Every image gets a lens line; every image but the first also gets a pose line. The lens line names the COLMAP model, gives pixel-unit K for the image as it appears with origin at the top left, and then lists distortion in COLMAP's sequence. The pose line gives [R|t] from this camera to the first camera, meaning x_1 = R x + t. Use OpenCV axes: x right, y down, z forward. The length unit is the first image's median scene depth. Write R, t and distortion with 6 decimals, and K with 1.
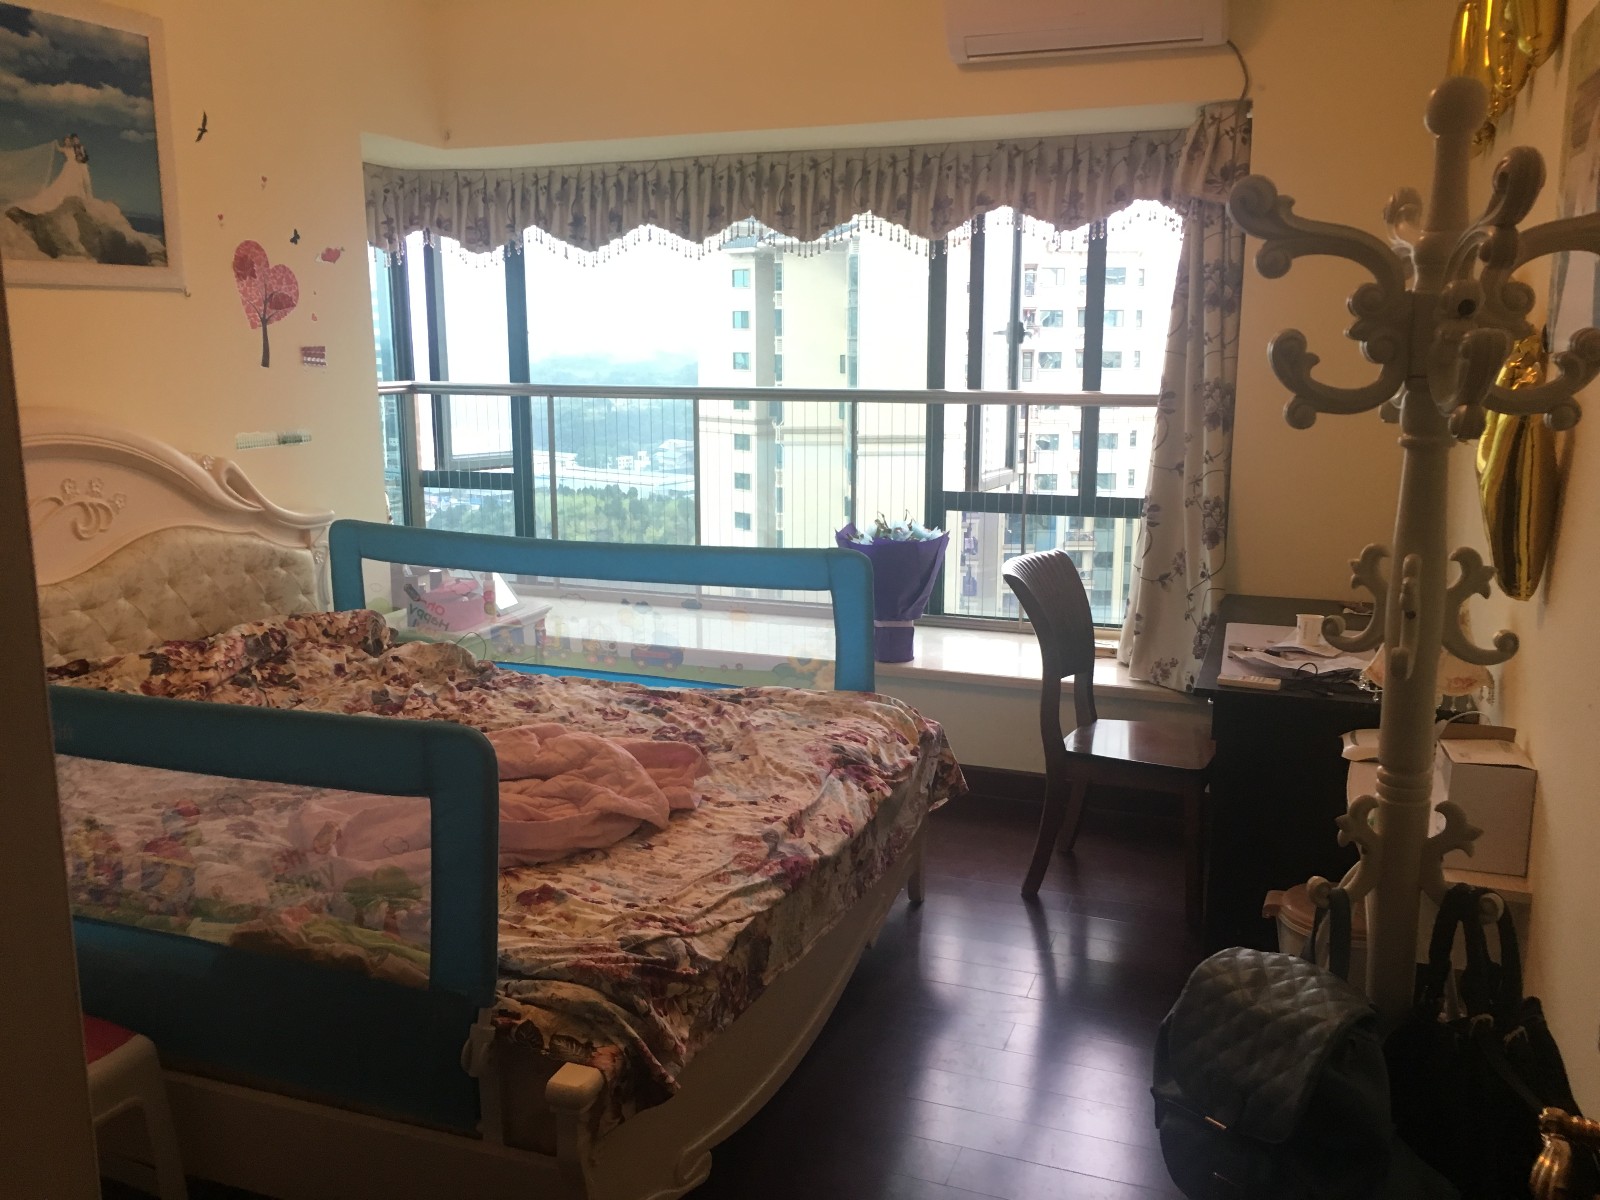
lens RADIAL K [[1346.5, 0, 800.0], [0, 1346.5, 600.0], [0, 0, 1]] dist [0.072811, -0.000880]
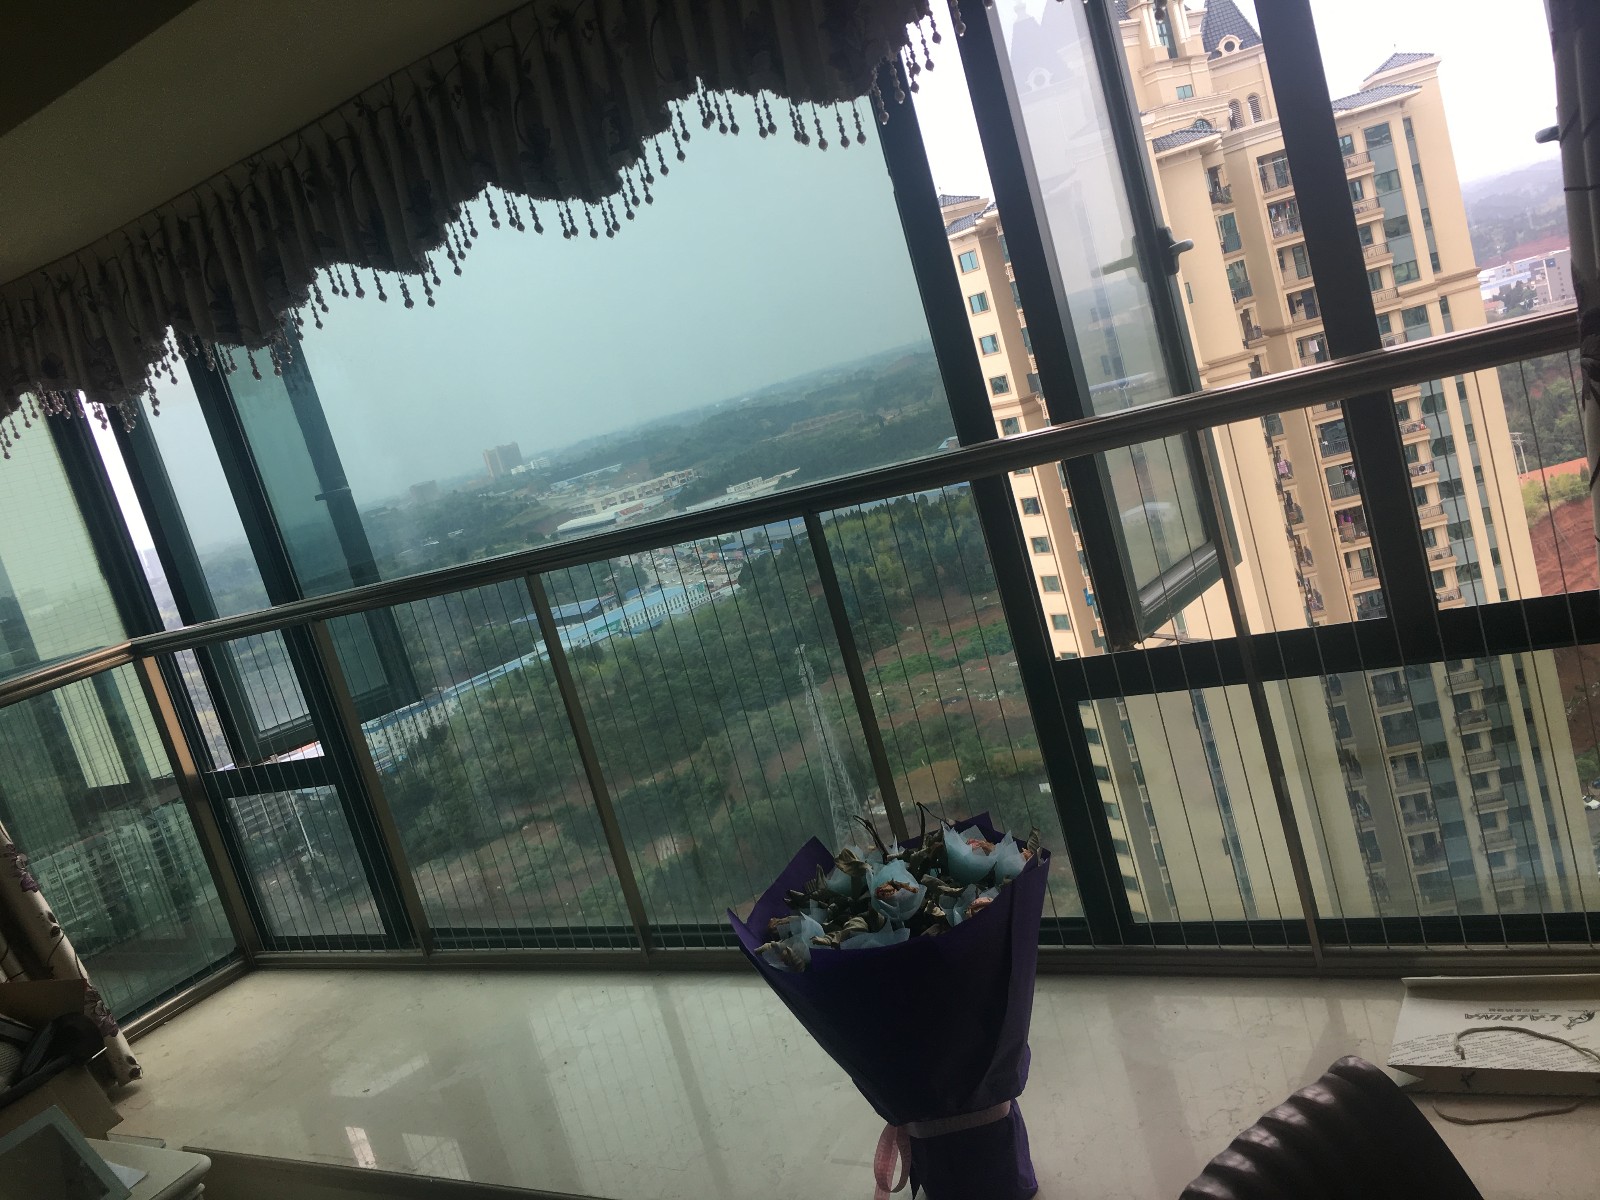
lens RADIAL K [[1346.5, 0, 800.0], [0, 1346.5, 600.0], [0, 0, 1]] dist [0.072811, -0.000880]
pose [[0.944631, -0.235009, -0.229005, 0.134462], [0.234947, 0.971607, -0.027937, -0.107840], [0.229068, -0.027414, 0.973024, 0.568472]]
